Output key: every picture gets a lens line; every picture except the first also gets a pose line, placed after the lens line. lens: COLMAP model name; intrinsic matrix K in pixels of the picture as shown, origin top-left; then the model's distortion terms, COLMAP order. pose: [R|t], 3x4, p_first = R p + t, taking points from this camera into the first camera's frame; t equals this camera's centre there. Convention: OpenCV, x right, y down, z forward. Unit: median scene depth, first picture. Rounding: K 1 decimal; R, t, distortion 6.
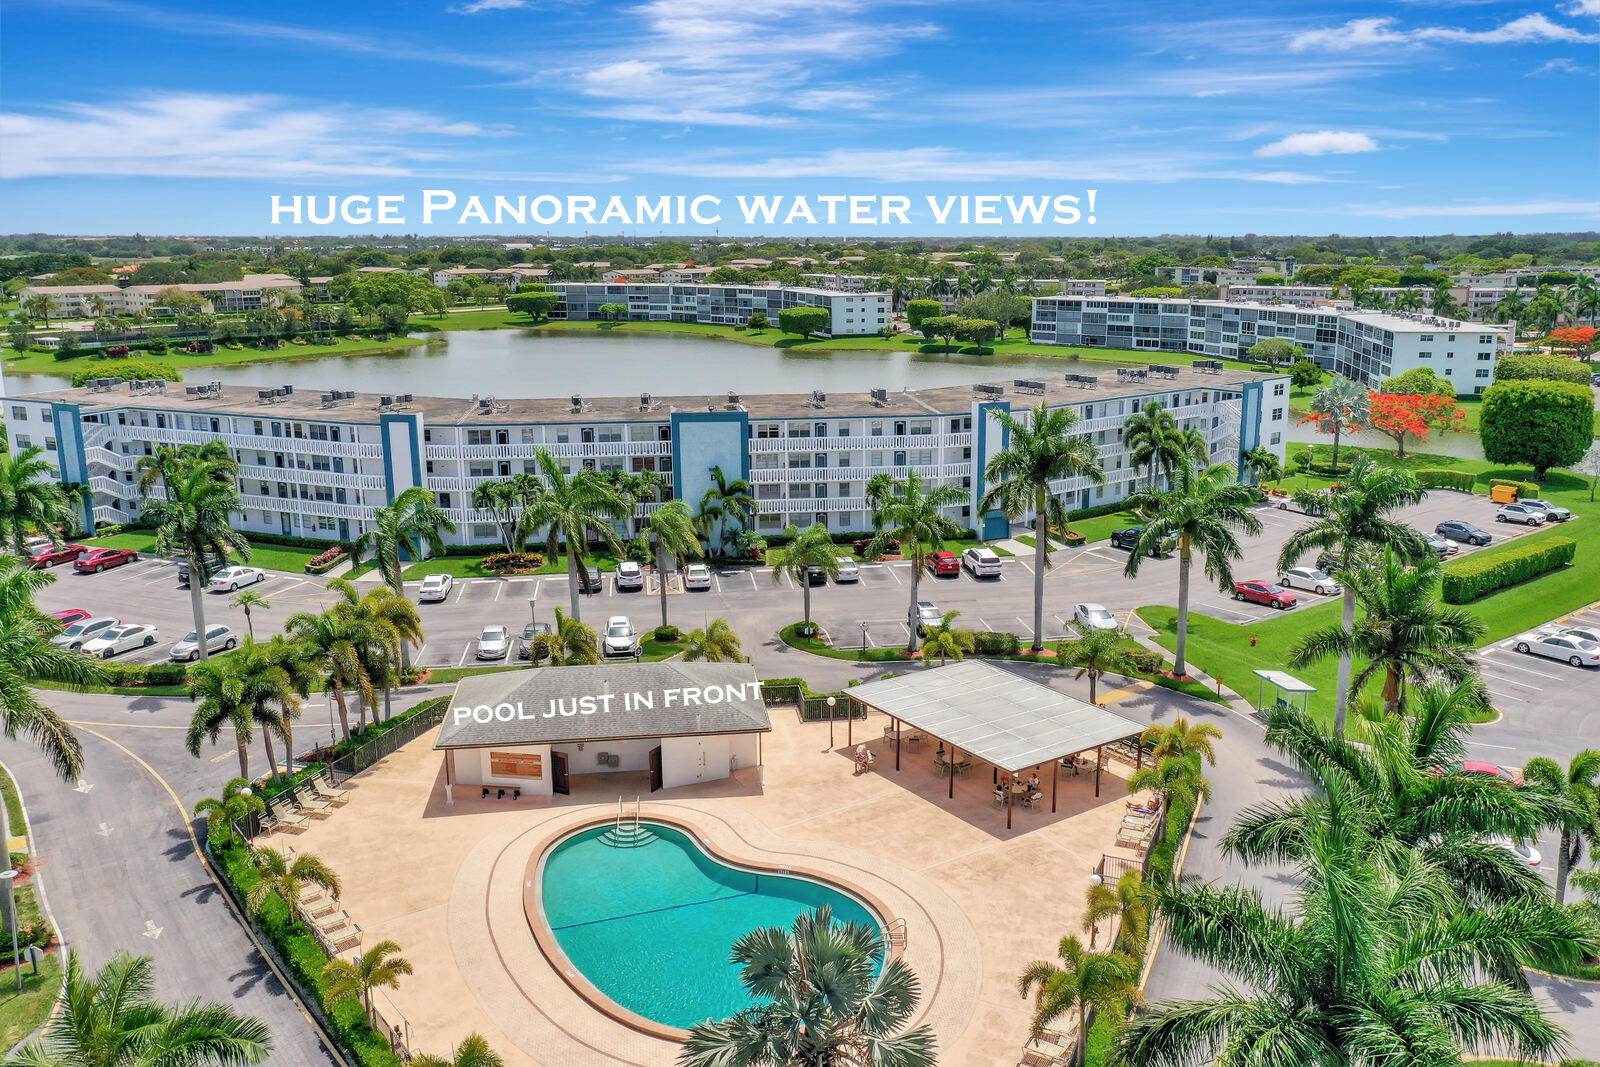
lens RADIAL K [[1238.2, 0, 812.1], [0, 1238.2, 532.9], [0, 0, 1]] dist [0.004384, 0.005474]
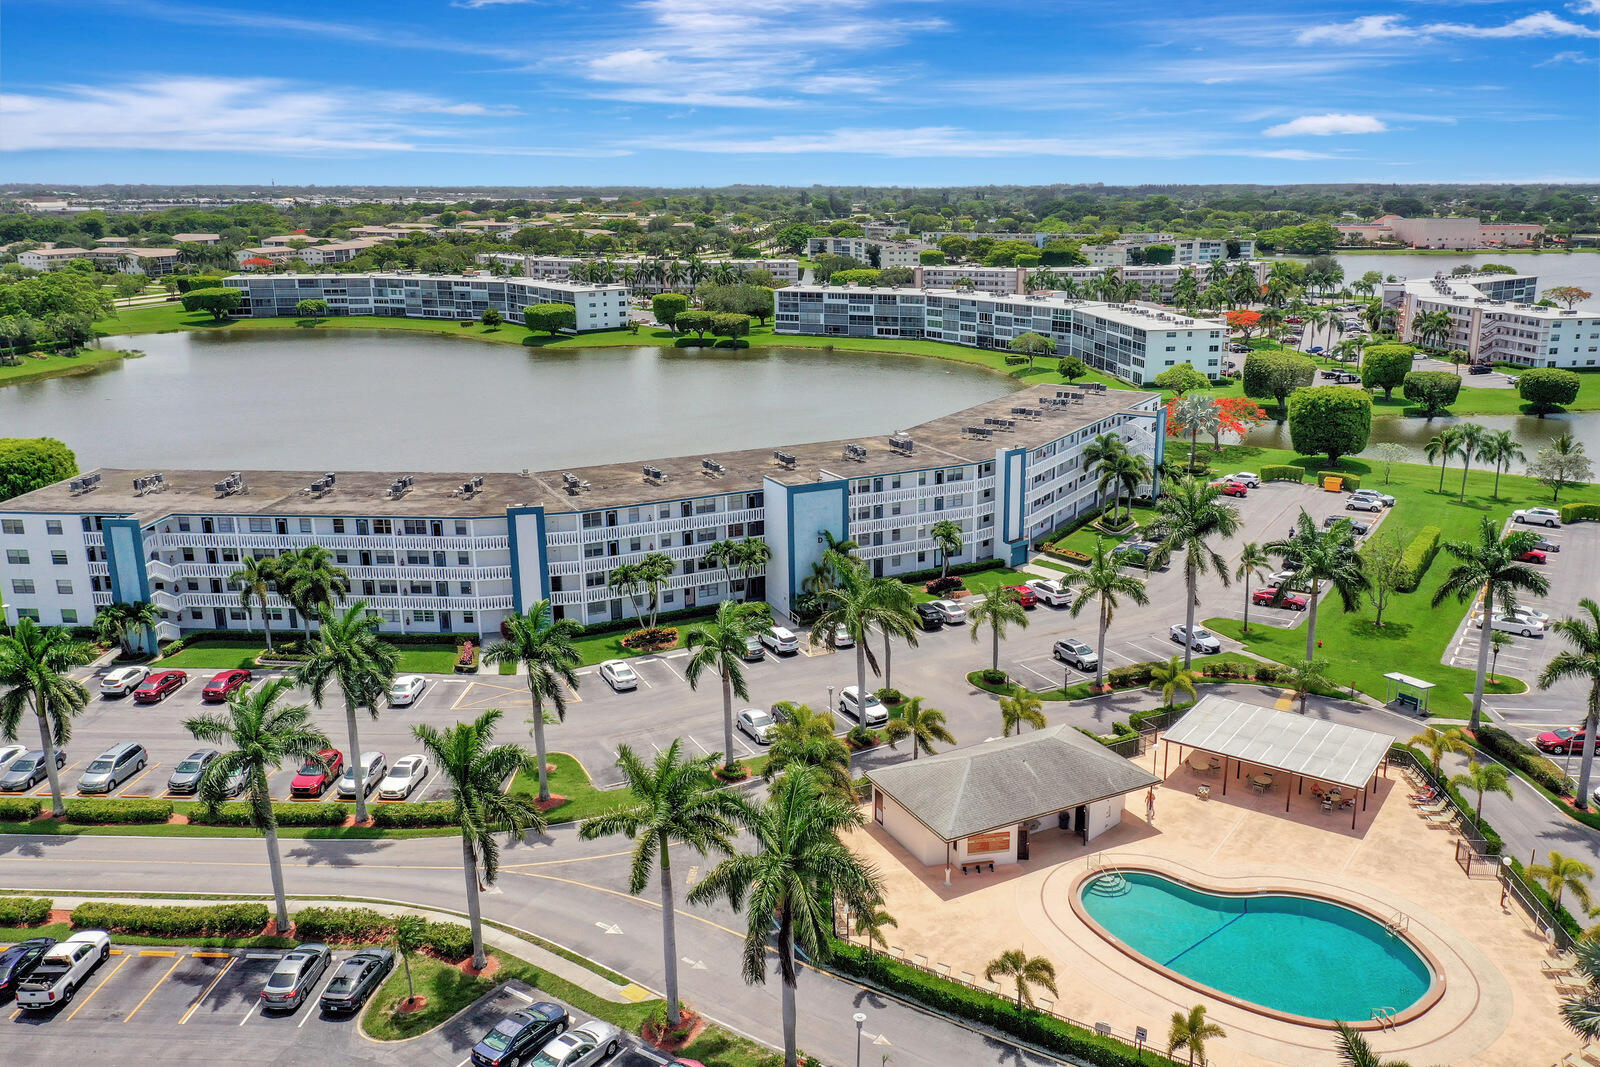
lens RADIAL K [[1246.3, 0, 805.5], [0, 1246.3, 535.9], [0, 0, 1]] dist [0.016260, 0.004009]
pose [[0.945361, -0.089161, 0.313596, -0.225093], [0.076312, 0.995672, 0.053041, -0.055658], [-0.316968, -0.026212, 0.948074, -0.024270]]
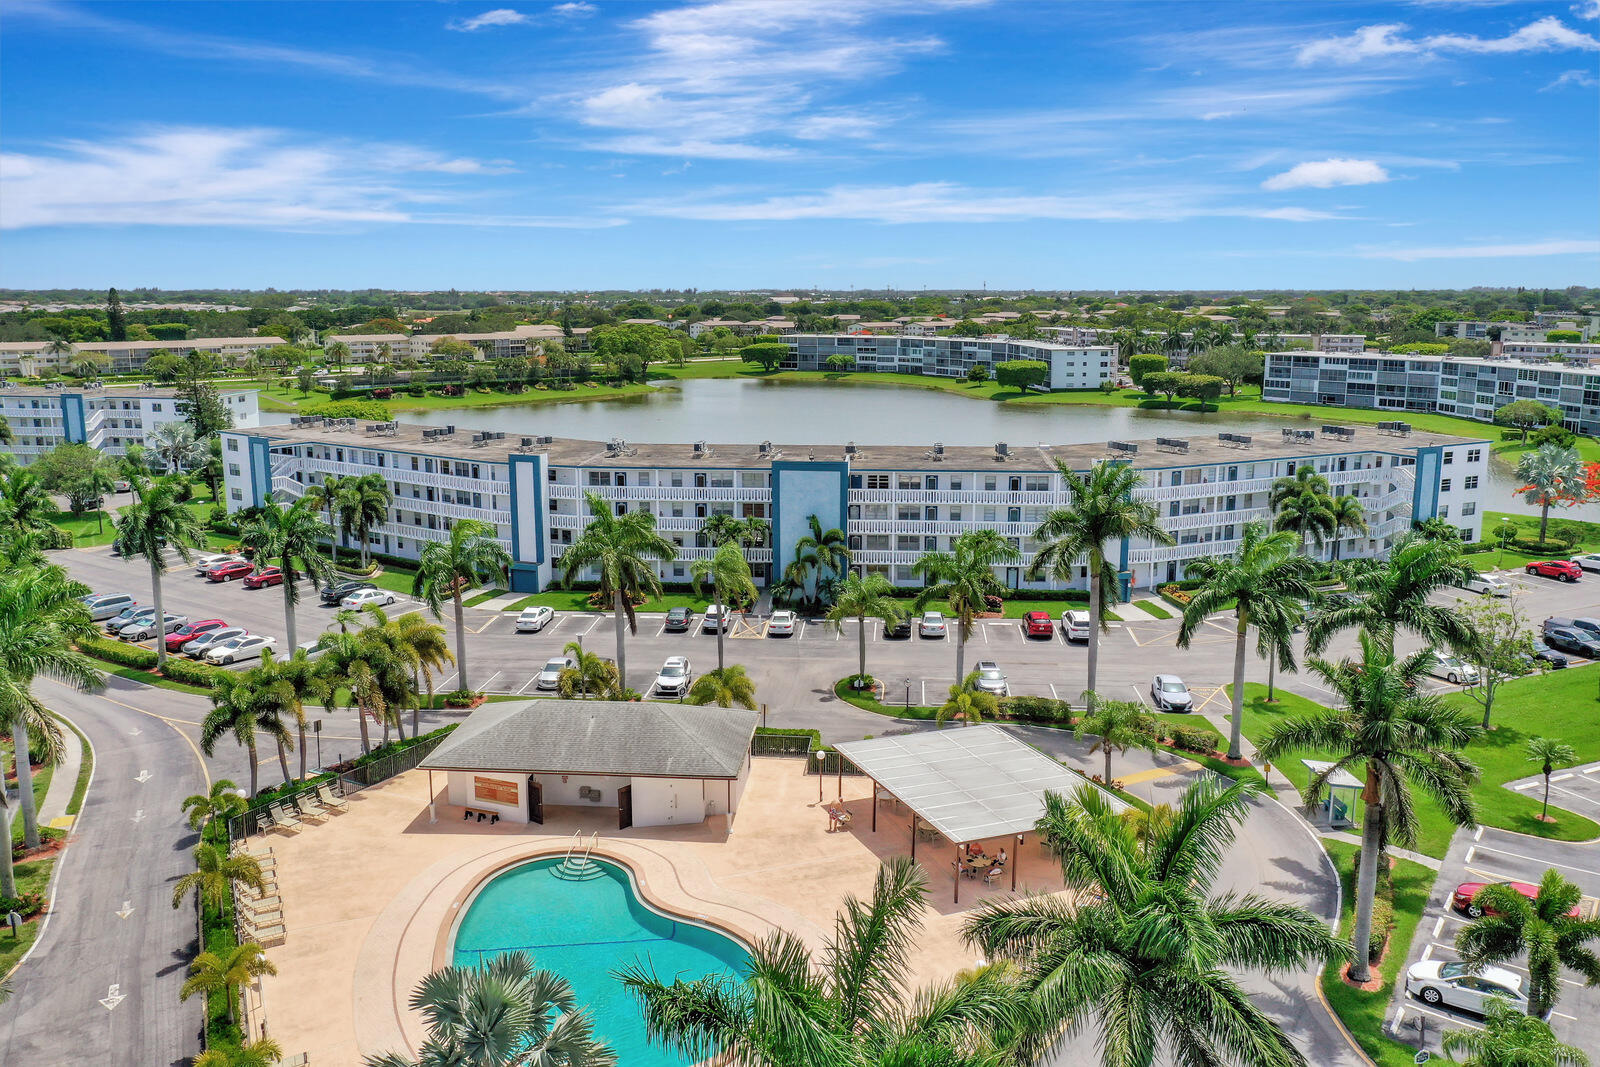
lens RADIAL K [[1237.3, 0, 800.0], [0, 1237.3, 533.5], [0, 0, 1]] dist [0.004351, 0.002180]
pose [[0.974897, 0.041764, -0.218705, 0.066873], [-0.050670, 0.998092, -0.035271, -0.001308], [0.216815, 0.045468, 0.975153, 0.009519]]
